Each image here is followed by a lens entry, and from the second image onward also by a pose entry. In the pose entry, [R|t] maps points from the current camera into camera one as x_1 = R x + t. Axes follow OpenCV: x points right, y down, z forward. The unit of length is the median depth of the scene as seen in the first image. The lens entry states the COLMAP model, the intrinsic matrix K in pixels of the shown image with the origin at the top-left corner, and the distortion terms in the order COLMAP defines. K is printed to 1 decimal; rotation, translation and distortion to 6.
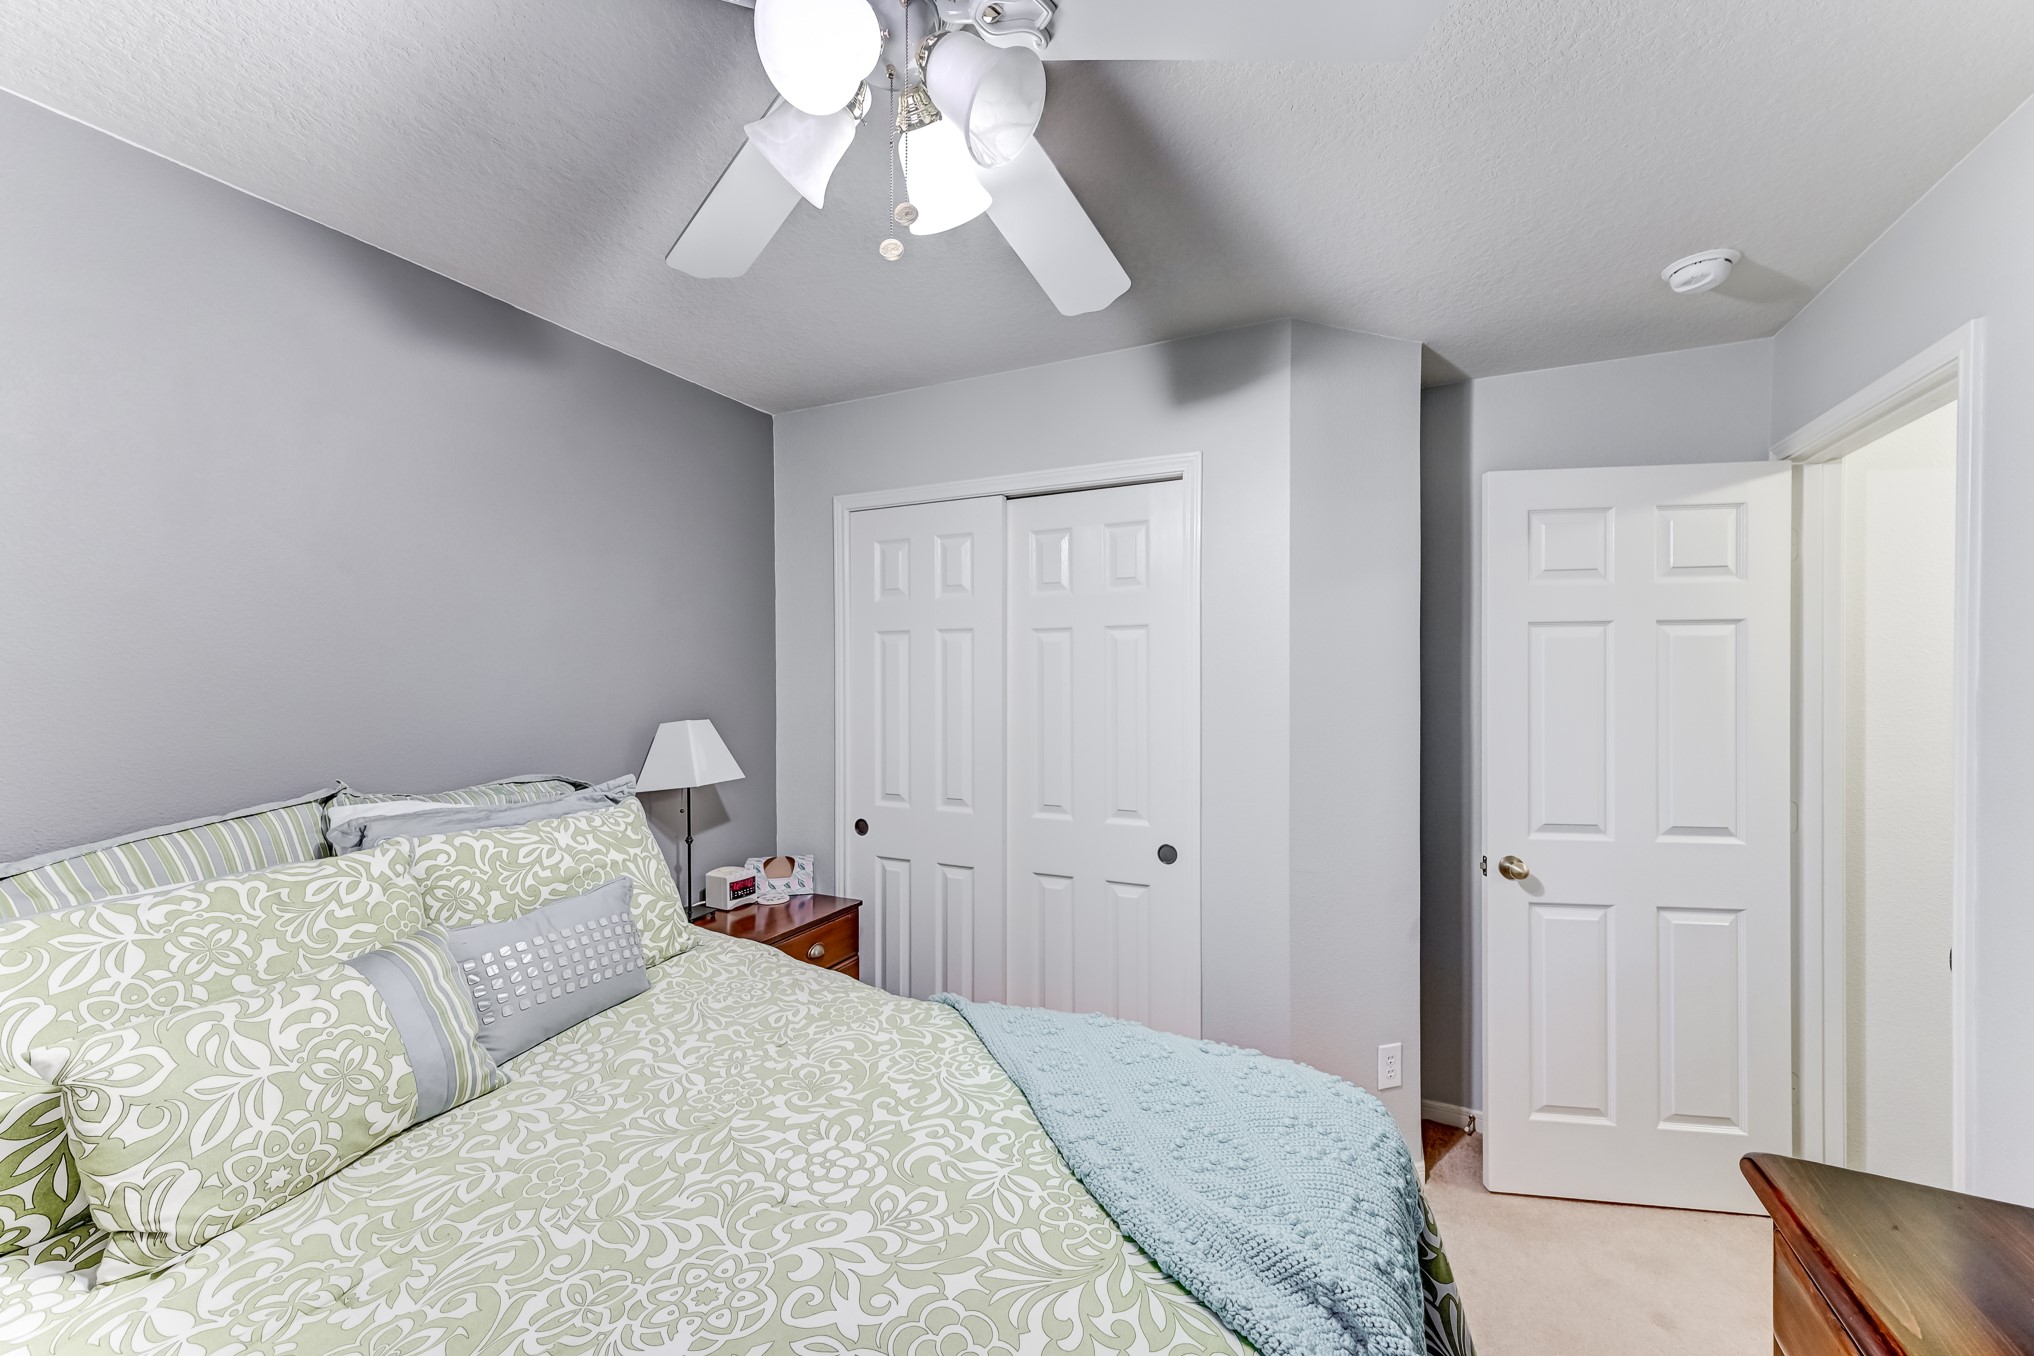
lens RADIAL K [[780.6, 0, 1017.0], [0, 780.6, 678.0], [0, 0, 1]] dist [0.000073, 0.000155]
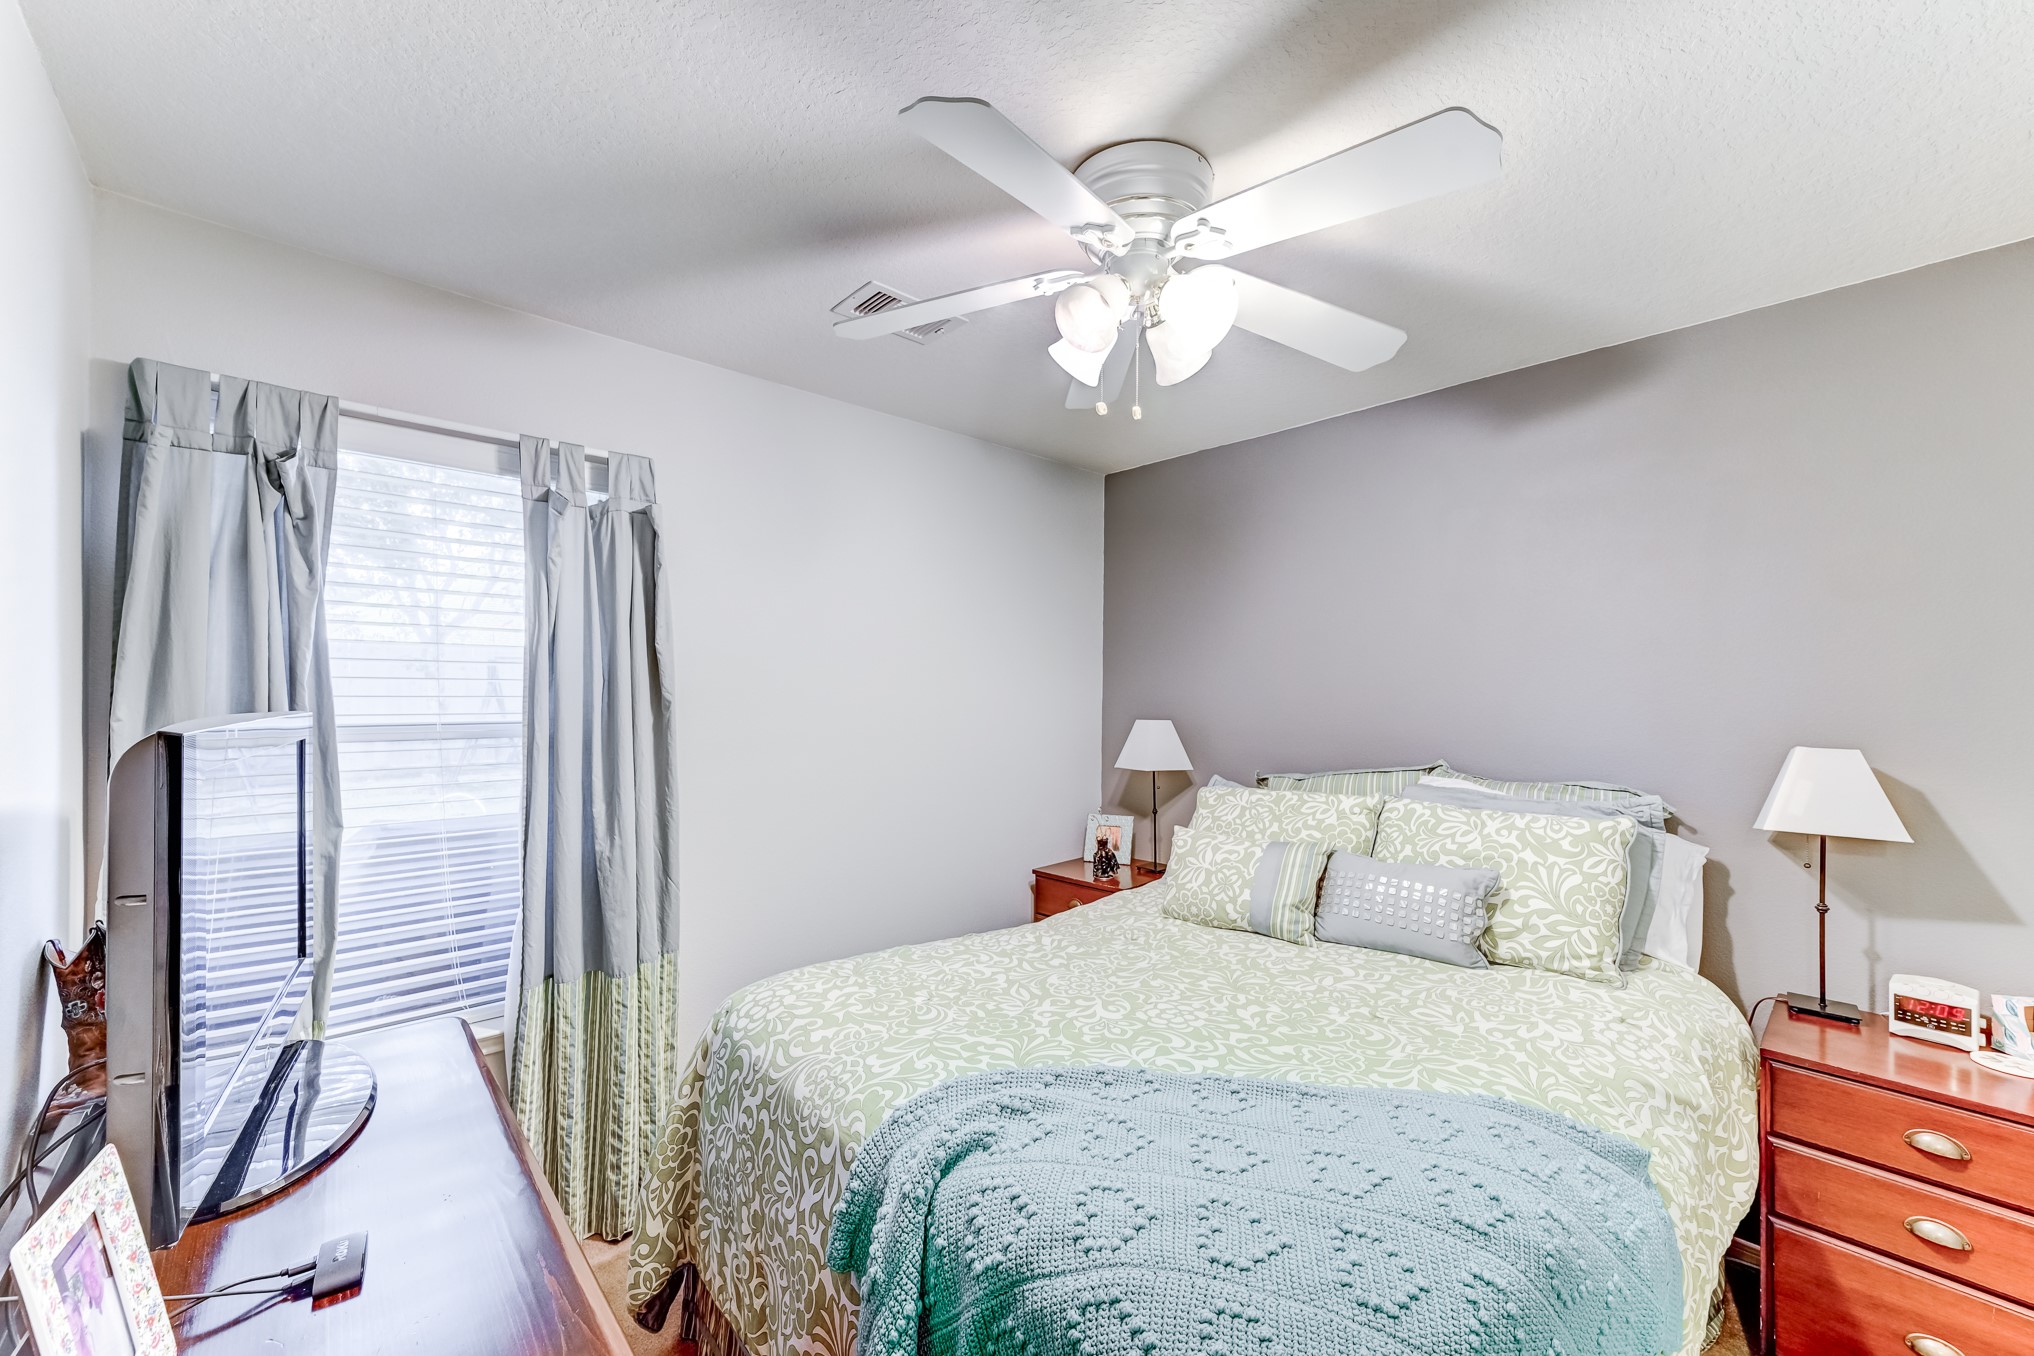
lens RADIAL K [[780.6, 0, 1017.0], [0, 780.6, 678.0], [0, 0, 1]] dist [0.000073, 0.000155]
pose [[-0.369258, -0.007728, -0.929295, 0.799439], [0.007889, 0.999903, -0.011450, -0.012902], [0.929293, -0.011559, -0.369161, 0.785979]]
